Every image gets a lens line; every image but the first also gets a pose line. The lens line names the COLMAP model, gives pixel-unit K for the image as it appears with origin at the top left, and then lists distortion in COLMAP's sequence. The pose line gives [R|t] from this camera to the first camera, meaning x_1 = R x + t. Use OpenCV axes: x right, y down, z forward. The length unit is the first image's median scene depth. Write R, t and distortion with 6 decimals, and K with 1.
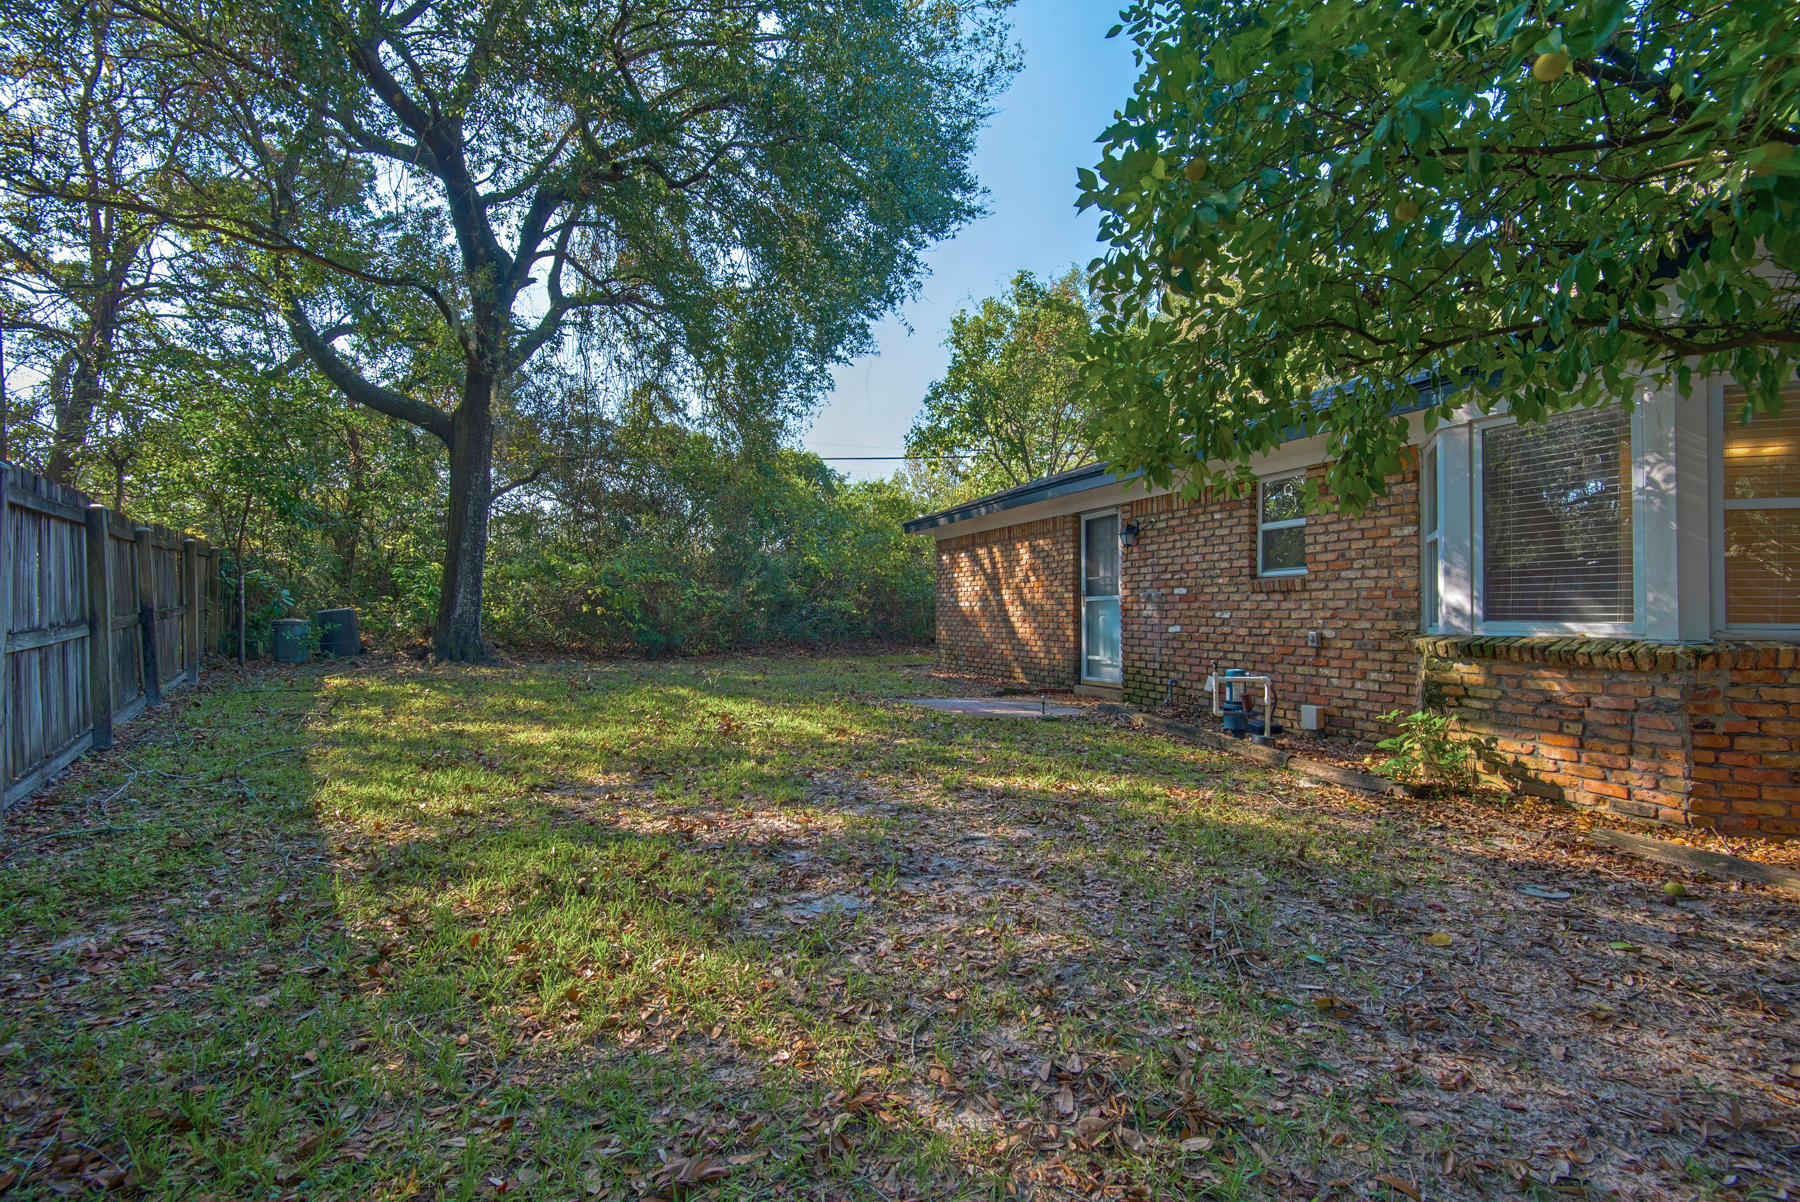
lens RADIAL K [[842.3, 0, 900.5], [0, 842.3, 612.8], [0, 0, 1]] dist [-0.009155, -0.002166]
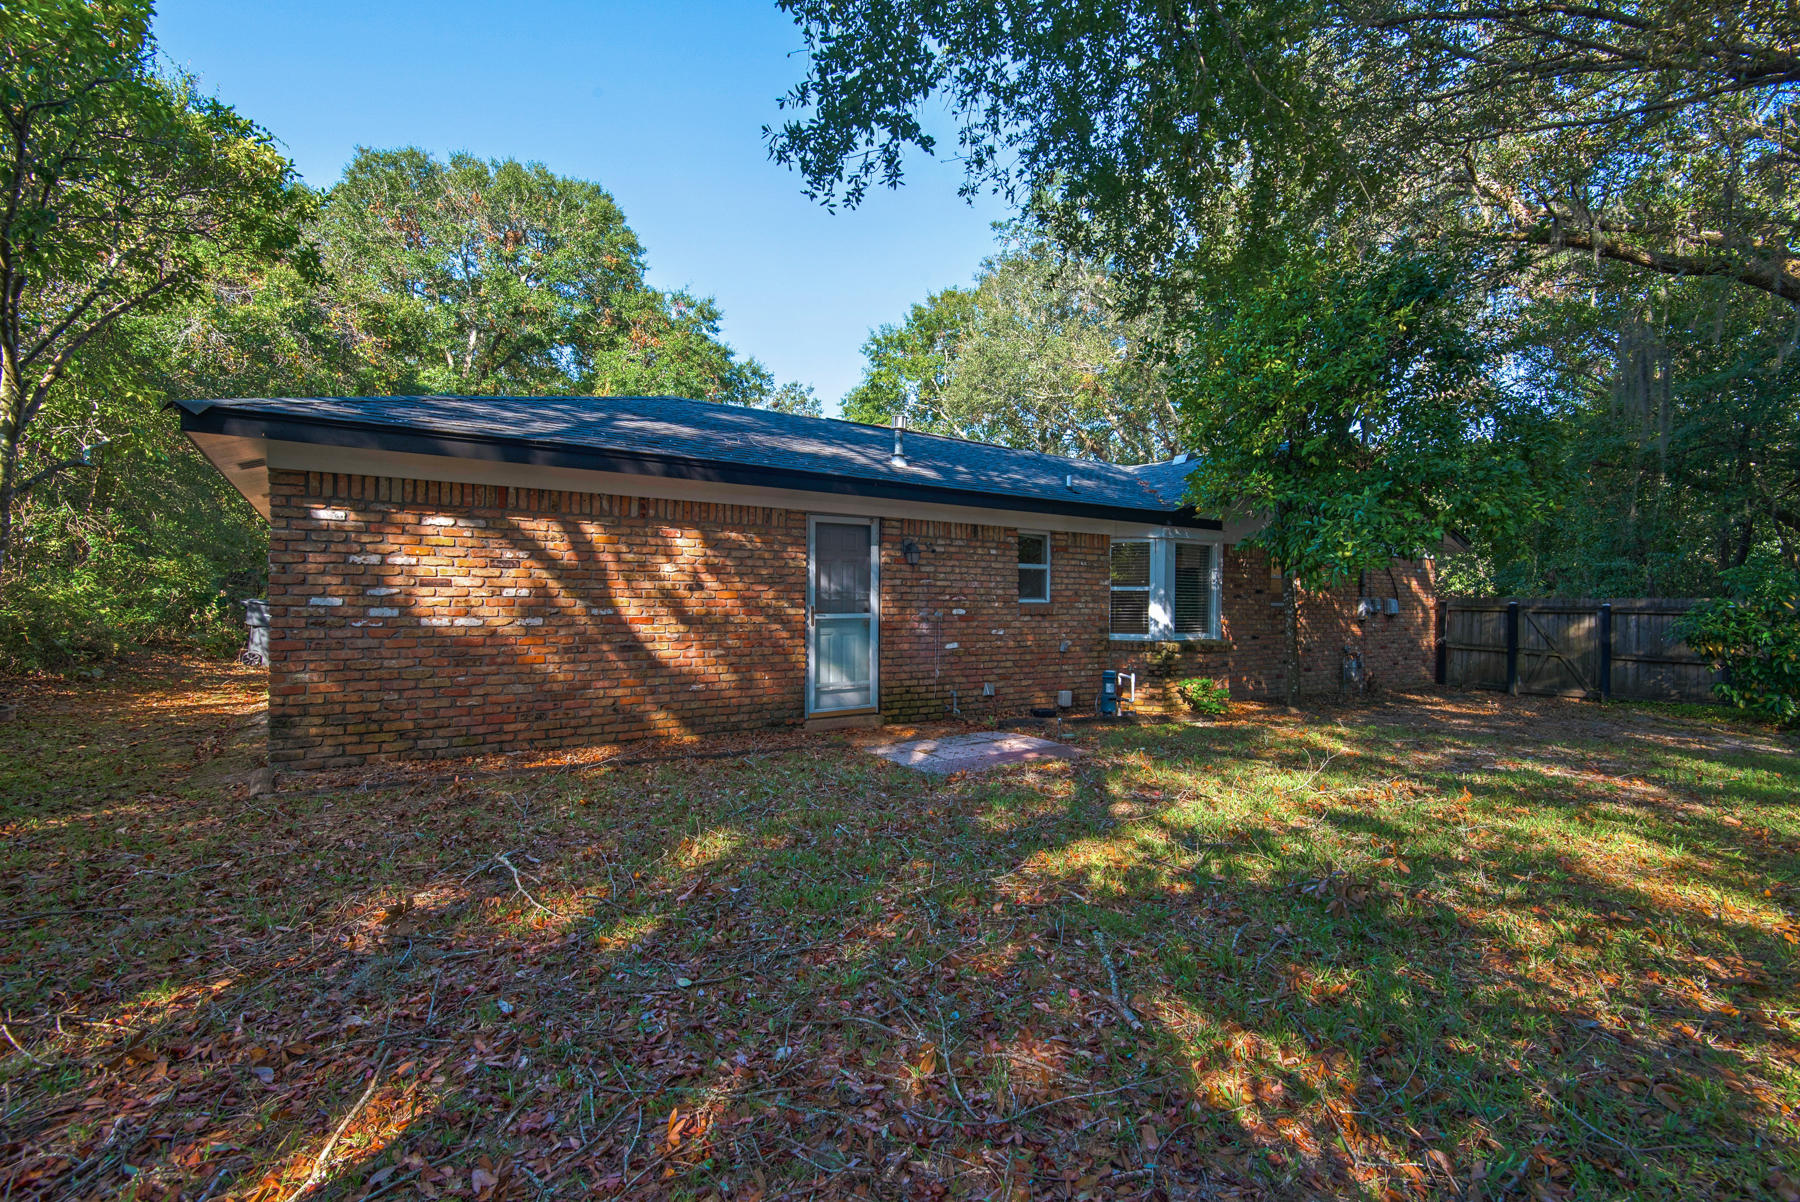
lens RADIAL K [[842.3, 0, 900.5], [0, 842.3, 605.4], [0, 0, 1]] dist [-0.009155, -0.002166]
pose [[-0.249873, 0.010931, 0.968217, -0.550215], [-0.002159, 0.999928, -0.011846, -0.015427], [-0.968276, -0.005050, -0.249832, 1.015104]]
